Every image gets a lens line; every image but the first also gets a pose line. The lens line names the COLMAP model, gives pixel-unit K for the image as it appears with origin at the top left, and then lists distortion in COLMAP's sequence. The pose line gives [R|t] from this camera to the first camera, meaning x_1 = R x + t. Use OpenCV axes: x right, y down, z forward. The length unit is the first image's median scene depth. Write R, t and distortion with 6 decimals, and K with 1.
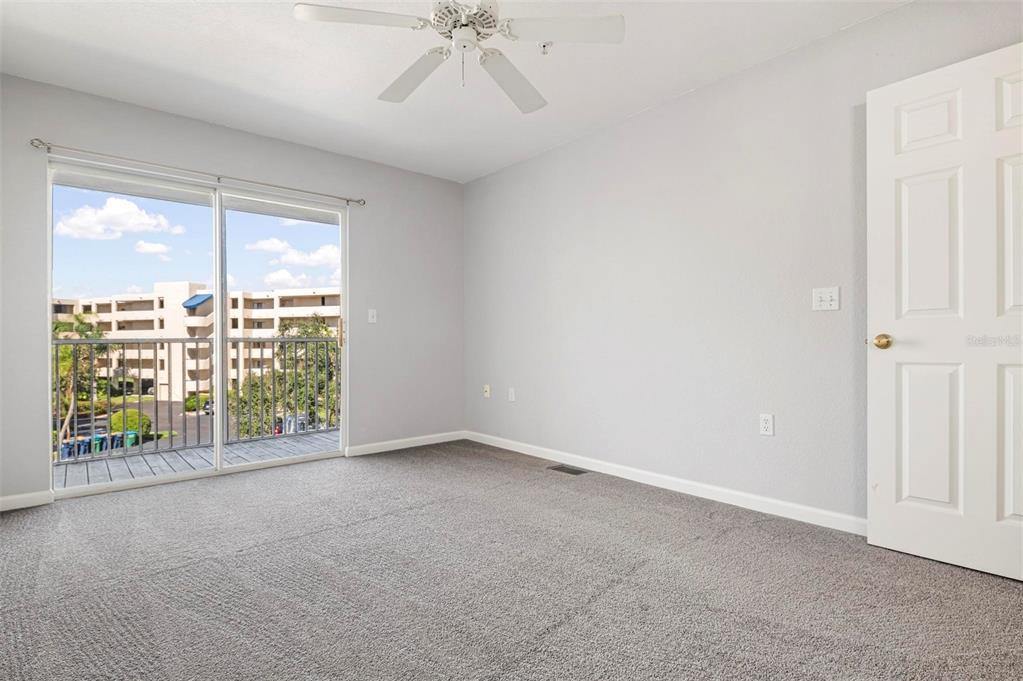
lens RADIAL K [[500.0, 0, 516.3], [0, 500.0, 343.4], [0, 0, 1]] dist [-0.002529, -0.001083]
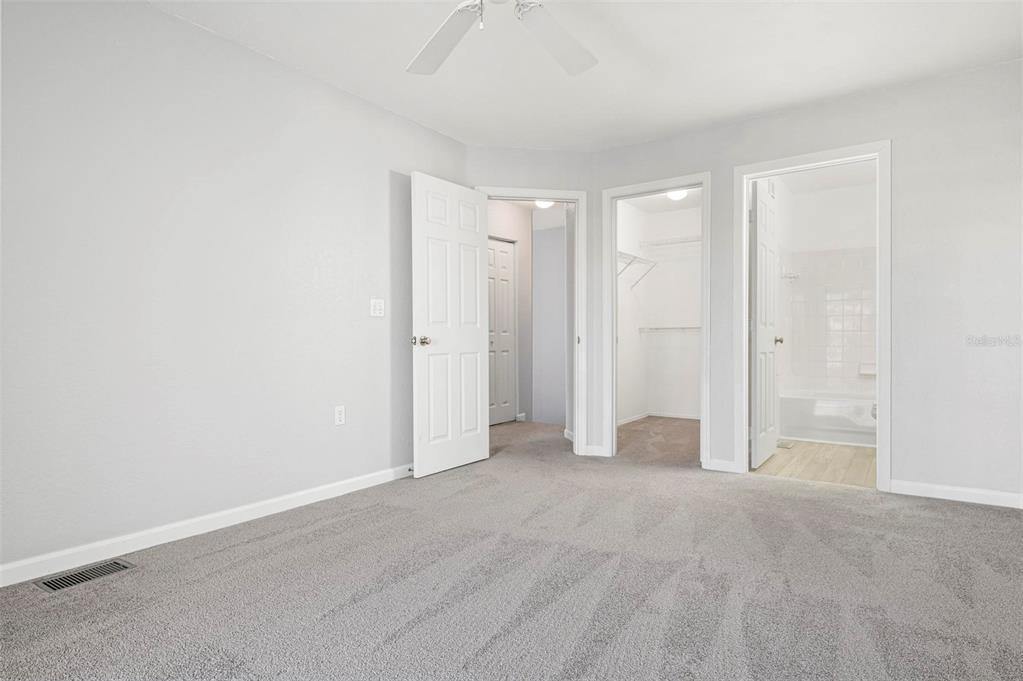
lens RADIAL K [[564.6, 0, 516.1], [0, 564.6, 340.9], [0, 0, 1]] dist [0.003335, 0.000235]
pose [[-0.219193, -0.002328, 0.975679, -0.973644], [0.010372, 0.999935, 0.004716, -0.007816], [-0.975626, 0.011154, -0.219154, 1.059698]]
